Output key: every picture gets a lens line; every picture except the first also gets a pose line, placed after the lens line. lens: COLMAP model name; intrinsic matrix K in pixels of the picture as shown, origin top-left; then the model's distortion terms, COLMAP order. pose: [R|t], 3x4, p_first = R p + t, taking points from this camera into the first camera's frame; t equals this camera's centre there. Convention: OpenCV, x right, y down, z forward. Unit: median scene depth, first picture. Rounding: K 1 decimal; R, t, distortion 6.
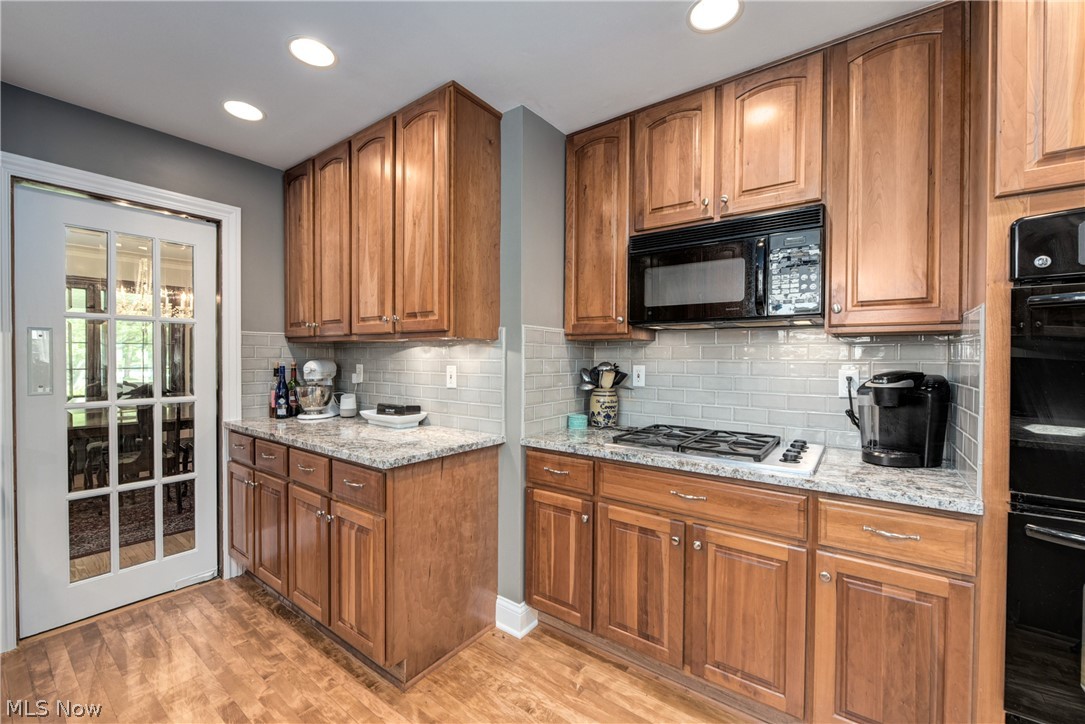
lens RADIAL K [[435.0, 0, 540.9], [0, 435.0, 364.9], [0, 0, 1]] dist [-0.008967, -0.000476]
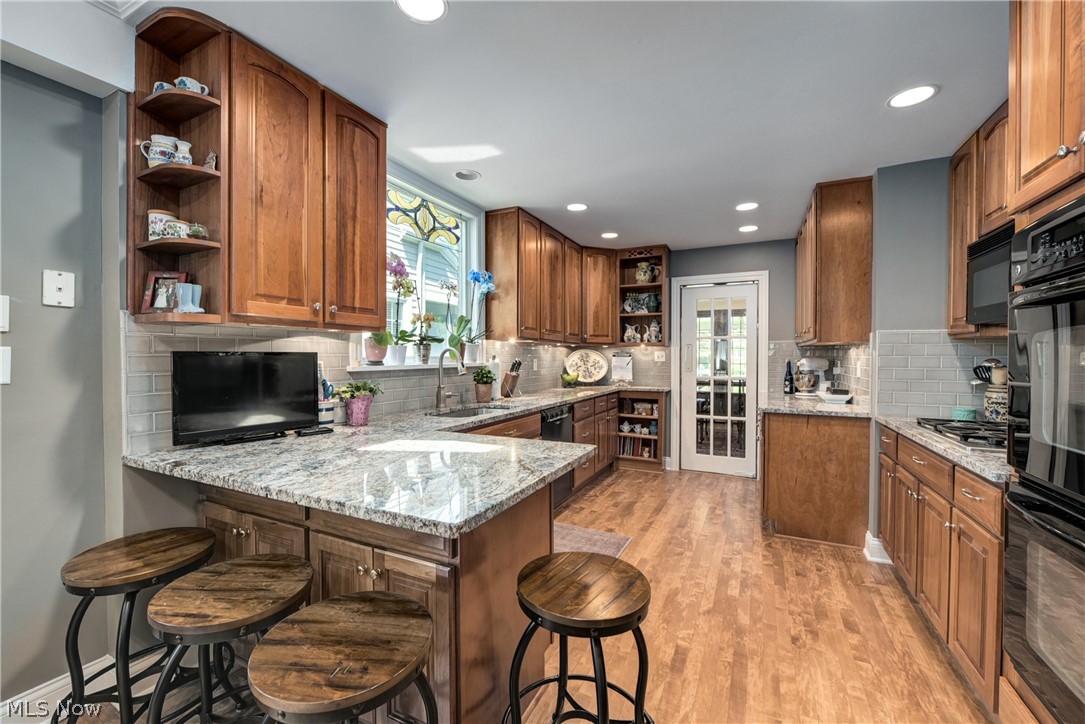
lens RADIAL K [[435.0, 0, 543.0], [0, 435.0, 361.9], [0, 0, 1]] dist [-0.008967, -0.000476]
pose [[0.182314, 0.006339, -0.983220, 1.102964], [-0.012647, 0.999912, 0.004102, 0.012372], [0.983159, 0.011687, 0.182378, -0.263943]]
